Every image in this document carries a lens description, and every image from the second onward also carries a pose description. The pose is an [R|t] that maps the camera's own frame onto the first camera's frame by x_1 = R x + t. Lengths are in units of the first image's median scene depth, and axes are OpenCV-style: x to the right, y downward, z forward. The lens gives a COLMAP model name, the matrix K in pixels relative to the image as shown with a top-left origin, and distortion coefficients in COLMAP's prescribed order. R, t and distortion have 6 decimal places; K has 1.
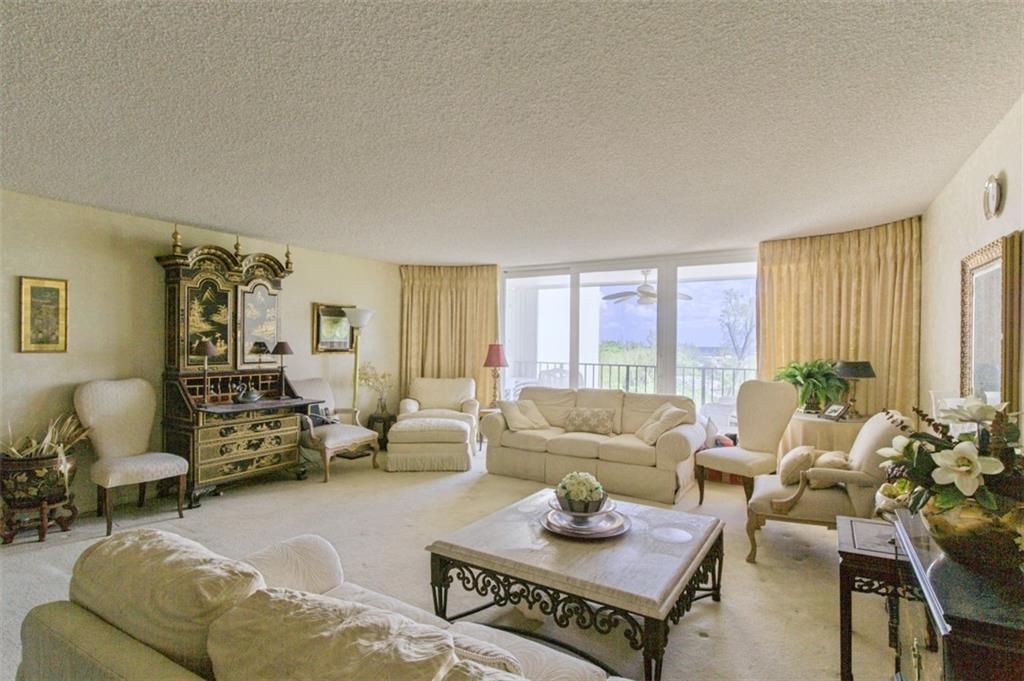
lens RADIAL K [[515.1, 0, 511.7], [0, 515.1, 346.5], [0, 0, 1]] dist [-0.005660, 0.001175]
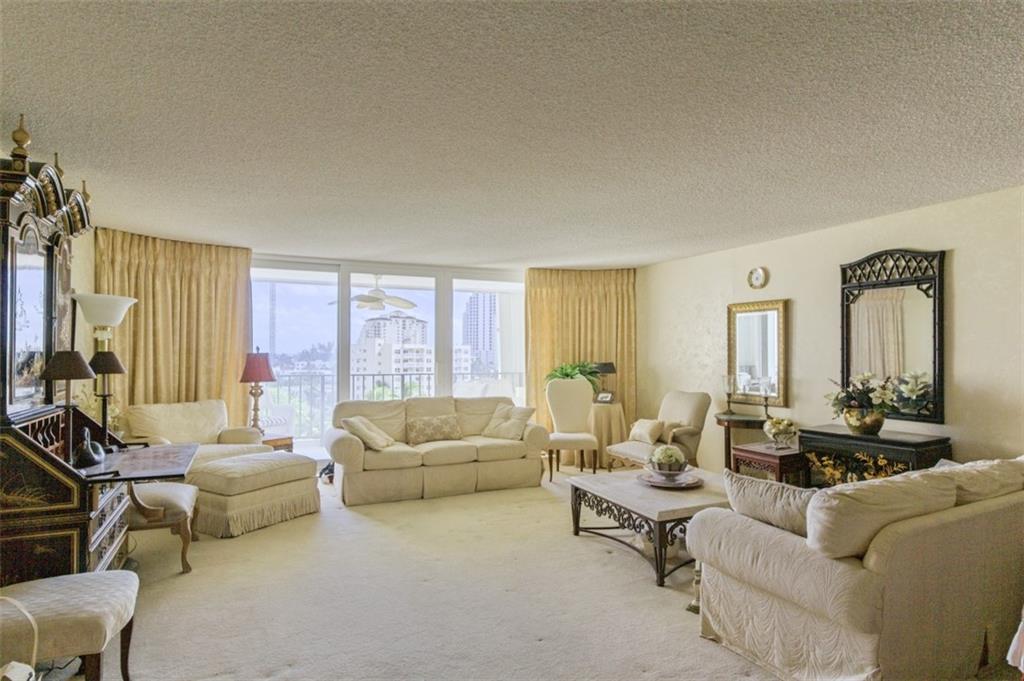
lens RADIAL K [[605.1, 0, 512.0], [0, 605.1, 340.5], [0, 0, 1]] dist [-0.001197, 0.000327]
pose [[0.541894, 0.008139, 0.840408, -0.740646], [0.007319, 0.999869, -0.014403, -0.008226], [-0.840415, 0.013956, 0.541763, 0.240306]]
